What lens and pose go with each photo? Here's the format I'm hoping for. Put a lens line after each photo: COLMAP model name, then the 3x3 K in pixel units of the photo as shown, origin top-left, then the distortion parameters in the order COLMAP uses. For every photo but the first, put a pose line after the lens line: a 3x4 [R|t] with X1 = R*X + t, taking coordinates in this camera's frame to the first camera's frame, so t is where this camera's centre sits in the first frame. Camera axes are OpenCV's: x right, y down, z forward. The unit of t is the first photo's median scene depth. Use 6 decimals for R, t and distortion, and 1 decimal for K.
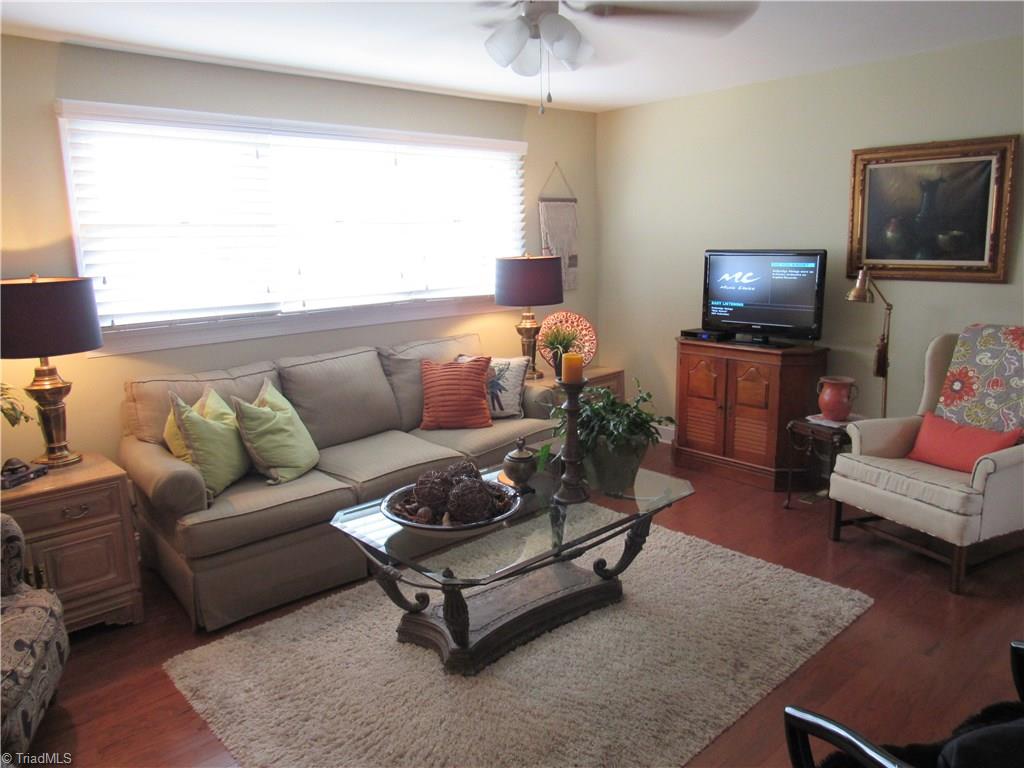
lens RADIAL K [[736.6, 0, 516.4], [0, 736.6, 389.3], [0, 0, 1]] dist [-0.020144, -0.000687]
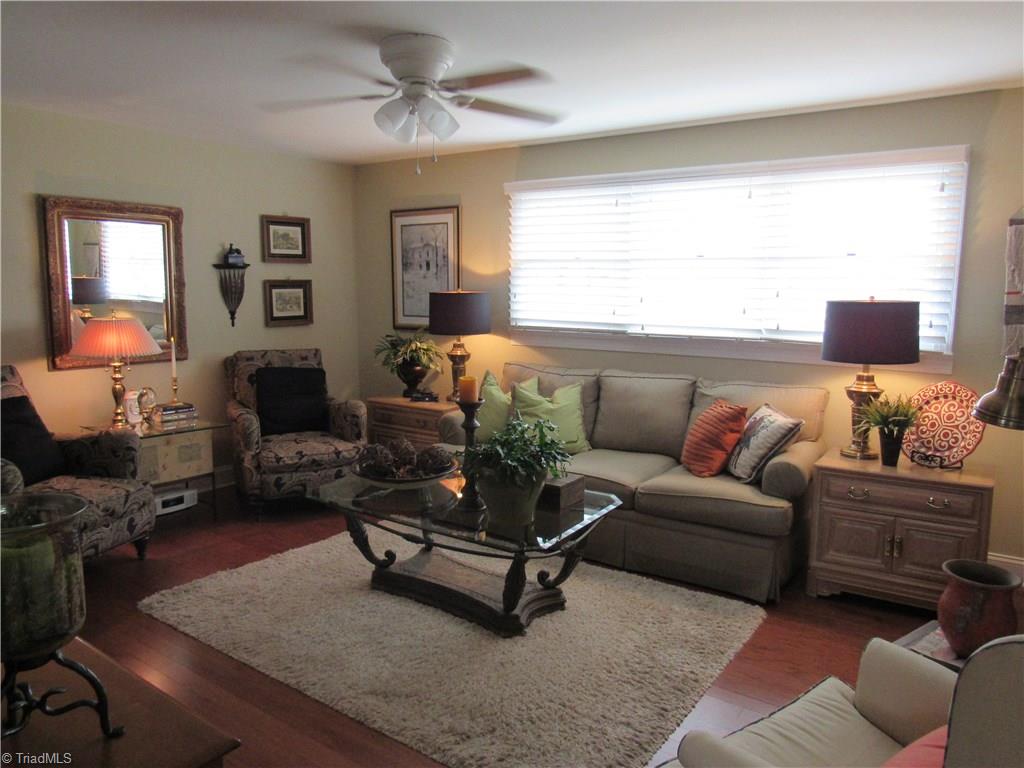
lens RADIAL K [[736.6, 0, 508.7], [0, 736.6, 383.8], [0, 0, 1]] dist [-0.020144, -0.000687]
pose [[0.203290, 0.159823, -0.965986, 0.803795], [-0.209232, 0.970889, 0.116602, -0.122544], [0.956502, 0.178411, 0.230812, 0.555096]]
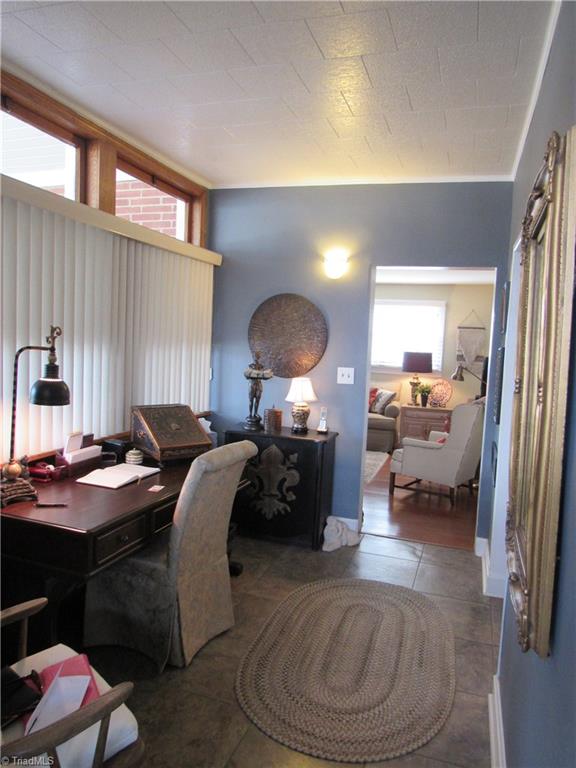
lens RADIAL K [[552.5, 0, 287.1], [0, 552.5, 382.8], [0, 0, 1]] dist [-0.020144, -0.000687]
pose [[0.468900, 0.116326, -0.875557, 1.558787], [-0.233277, 0.972401, 0.004262, 0.001740], [0.851889, 0.202249, 0.483095, -0.181511]]
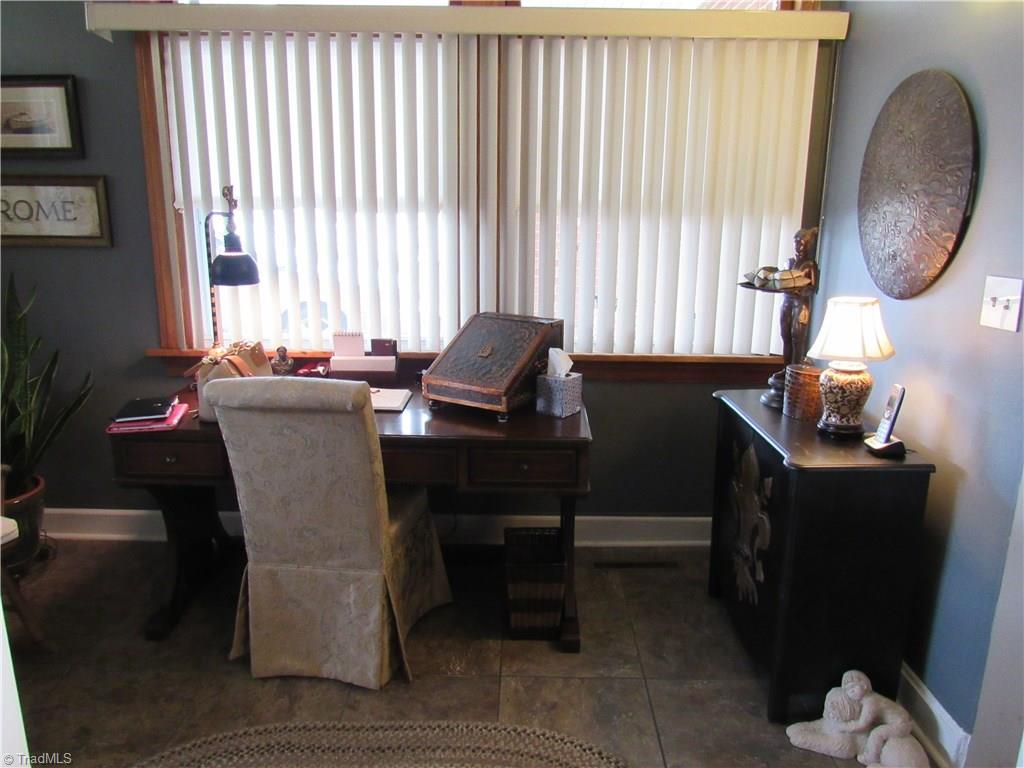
lens RADIAL K [[736.6, 0, 516.0], [0, 736.6, 382.5], [0, 0, 1]] dist [-0.020144, -0.000687]
pose [[-0.693225, 0.178646, -0.698230, 1.207548], [-0.143283, 0.915294, 0.376439, -0.115914], [0.706335, 0.361001, -0.608908, 0.511766]]
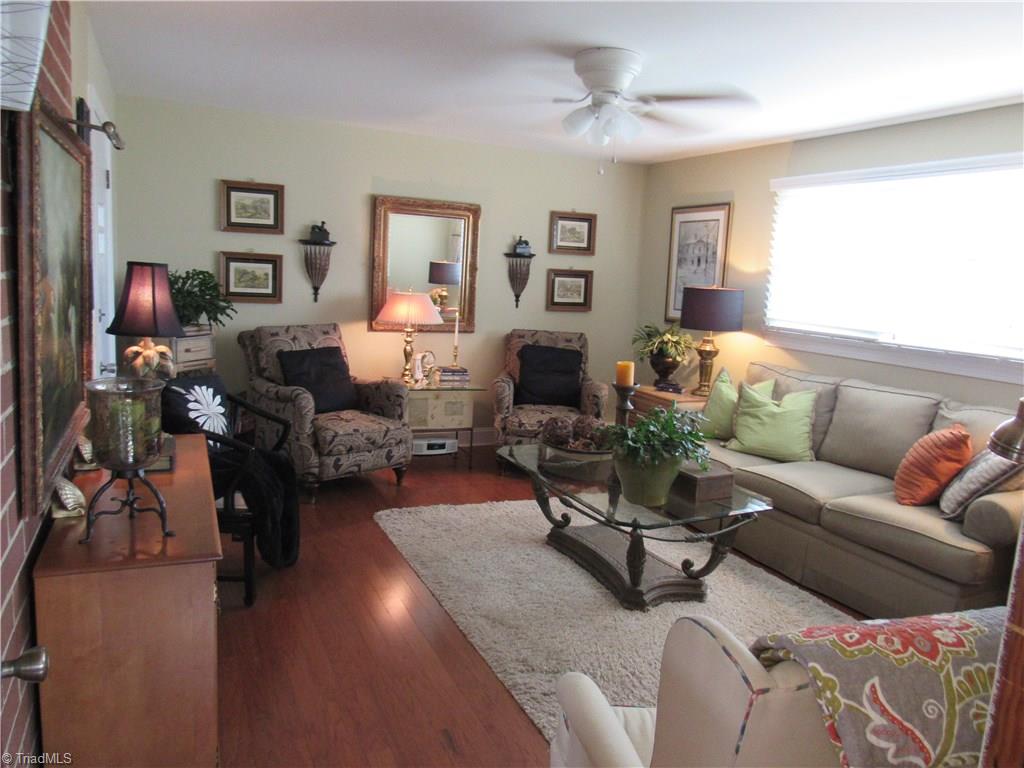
lens RADIAL K [[736.6, 0, 509.9], [0, 736.6, 380.4], [0, 0, 1]] dist [-0.020144, -0.000687]
pose [[-0.308773, 0.152751, -0.938790, 0.870408], [-0.233513, 0.944637, 0.230506, -0.171780], [0.922026, 0.290393, -0.256009, 0.790238]]
